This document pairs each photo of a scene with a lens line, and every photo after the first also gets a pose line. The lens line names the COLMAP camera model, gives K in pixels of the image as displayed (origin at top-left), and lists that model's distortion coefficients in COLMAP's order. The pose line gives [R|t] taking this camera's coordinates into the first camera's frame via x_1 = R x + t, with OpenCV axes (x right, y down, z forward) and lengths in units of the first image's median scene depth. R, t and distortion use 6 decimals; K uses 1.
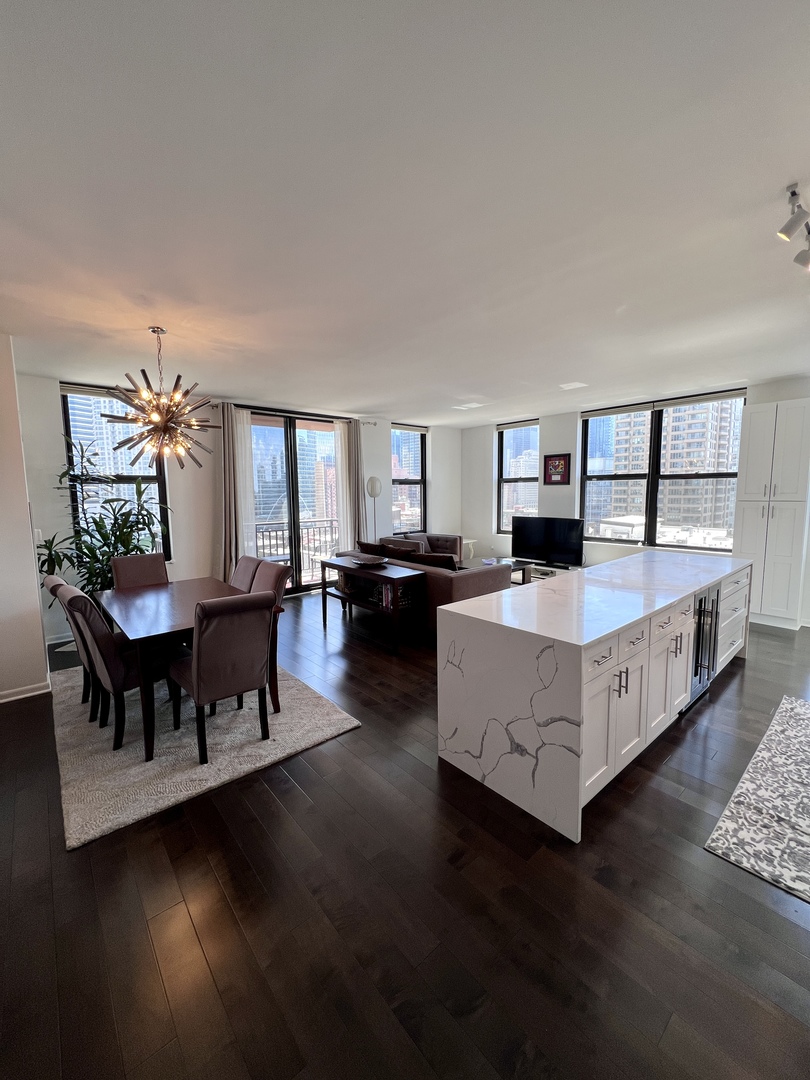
lens RADIAL K [[431.3, 0, 406.0], [0, 431.3, 537.4], [0, 0, 1]] dist [0.000679, -0.000187]
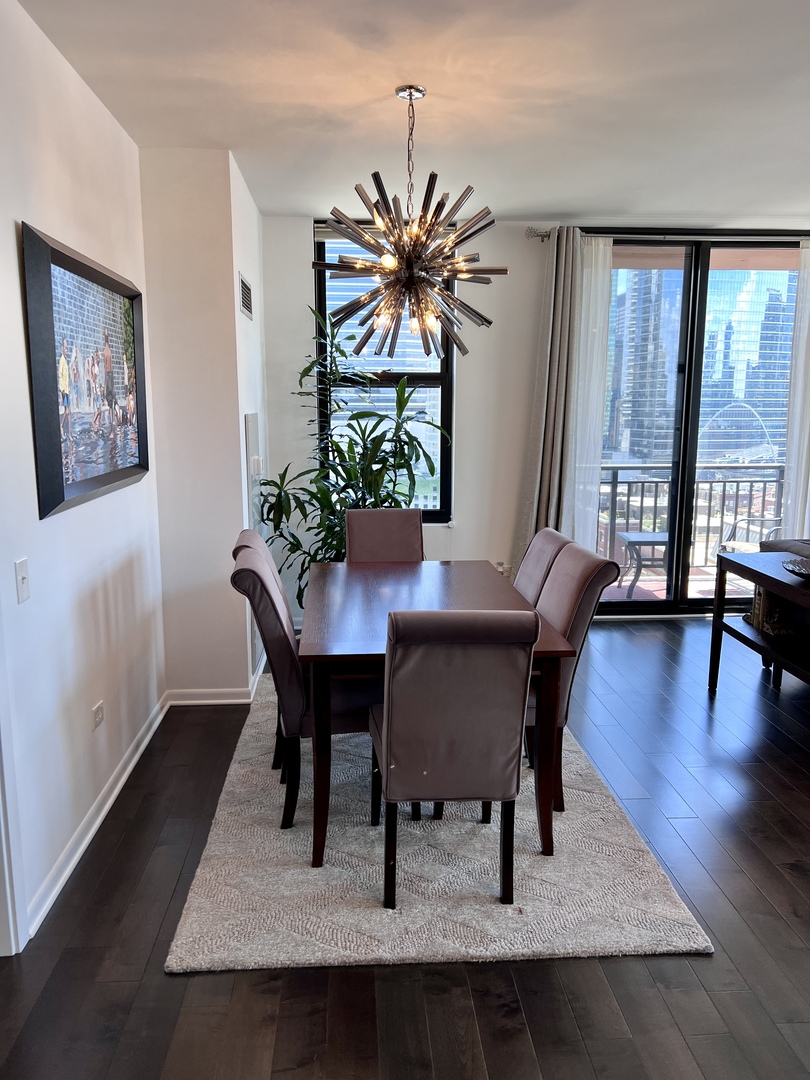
lens RADIAL K [[811.5, 0, 407.2], [0, 811.5, 547.7], [0, 0, 1]] dist [0.048104, -0.032667]
pose [[0.801207, 0.116096, -0.587017, 0.057838], [-0.075939, 0.992794, 0.092699, -0.011322], [0.593549, -0.029694, 0.804250, 0.118227]]
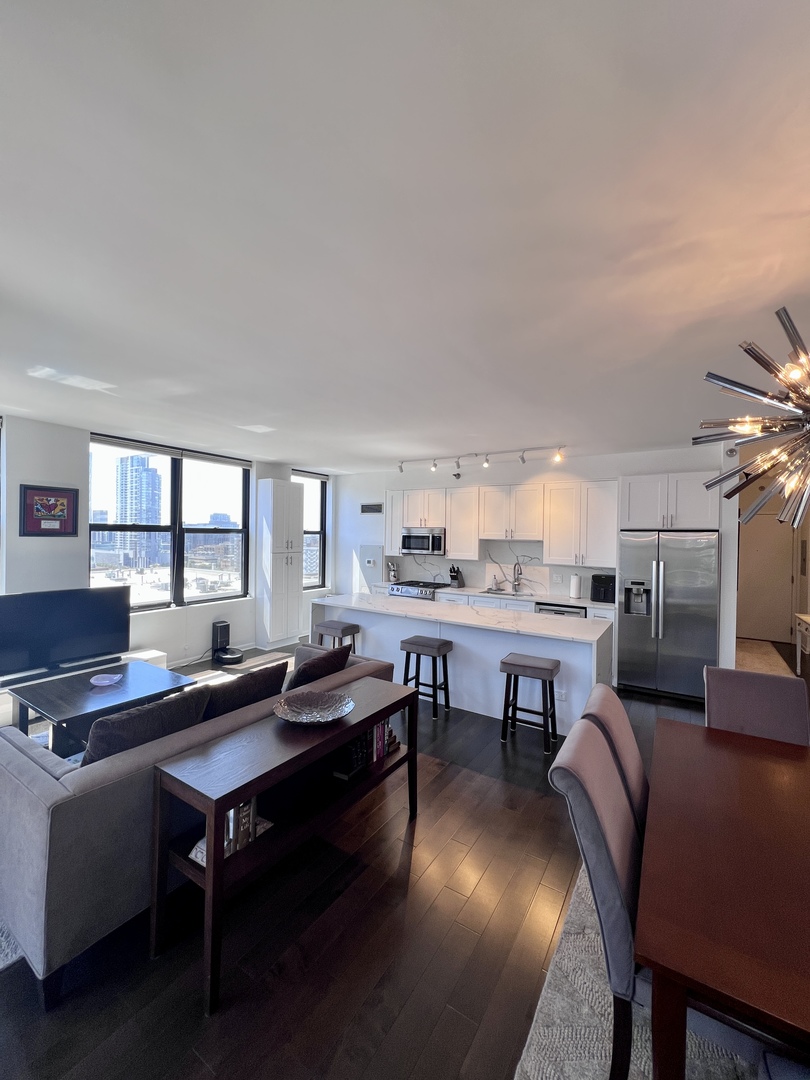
lens RADIAL K [[434.8, 0, 404.9], [0, 434.8, 537.9], [0, 0, 1]] dist [-0.000008, 0.000549]
pose [[-0.285663, -0.001620, 0.958329, -0.652127], [0.091209, 0.995413, 0.028871, -0.155011], [-0.953980, 0.095656, -0.284205, 1.179491]]
